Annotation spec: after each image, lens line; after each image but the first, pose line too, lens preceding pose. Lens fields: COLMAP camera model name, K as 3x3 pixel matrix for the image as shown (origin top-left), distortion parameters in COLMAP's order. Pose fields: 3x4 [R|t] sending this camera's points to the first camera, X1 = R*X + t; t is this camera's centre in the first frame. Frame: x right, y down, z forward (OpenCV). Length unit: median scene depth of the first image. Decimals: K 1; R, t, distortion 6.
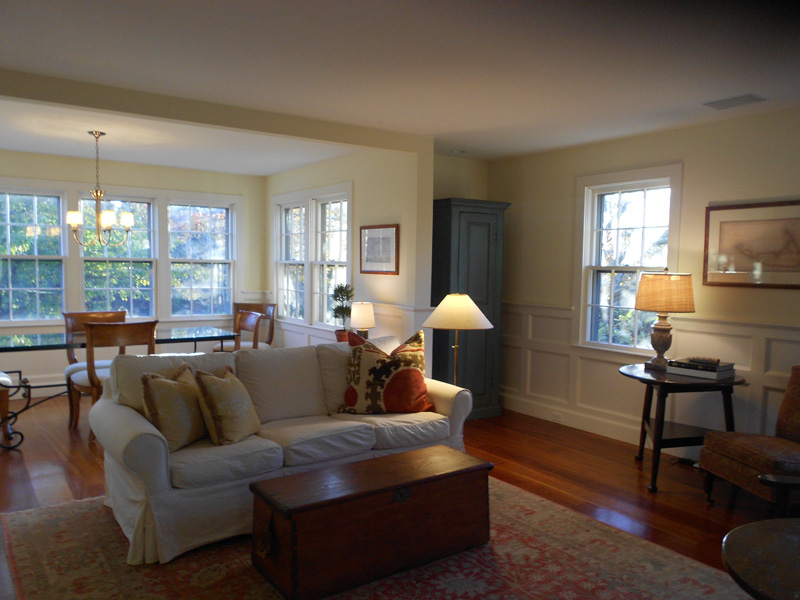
lens RADIAL K [[620.0, 0, 397.4], [0, 620.0, 302.8], [0, 0, 1]] dist [0.001204, 0.001179]
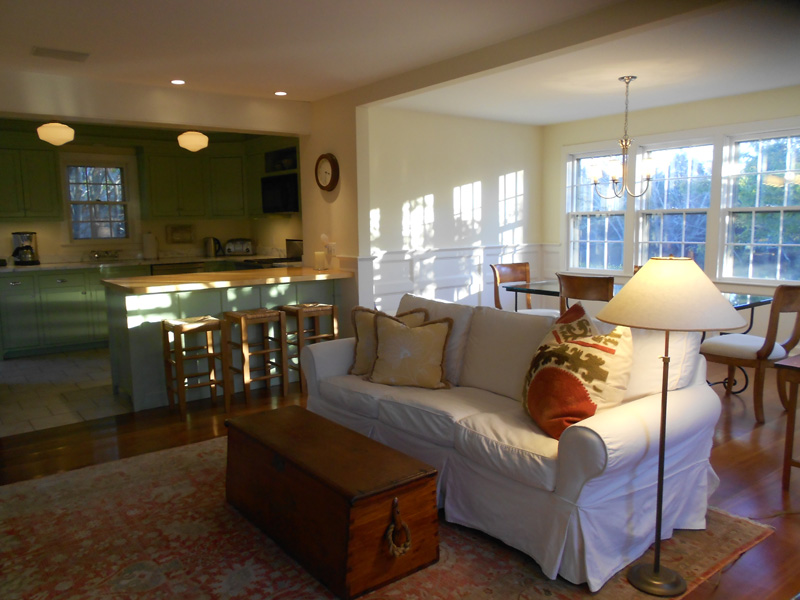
lens RADIAL K [[620.0, 0, 397.3], [0, 620.0, 299.8], [0, 0, 1]] dist [0.001204, 0.001179]
pose [[0.040172, 0.107085, -0.993438, 0.647375], [-0.041337, 0.993567, 0.105427, -0.025487], [0.998337, 0.036830, 0.044340, 0.809021]]
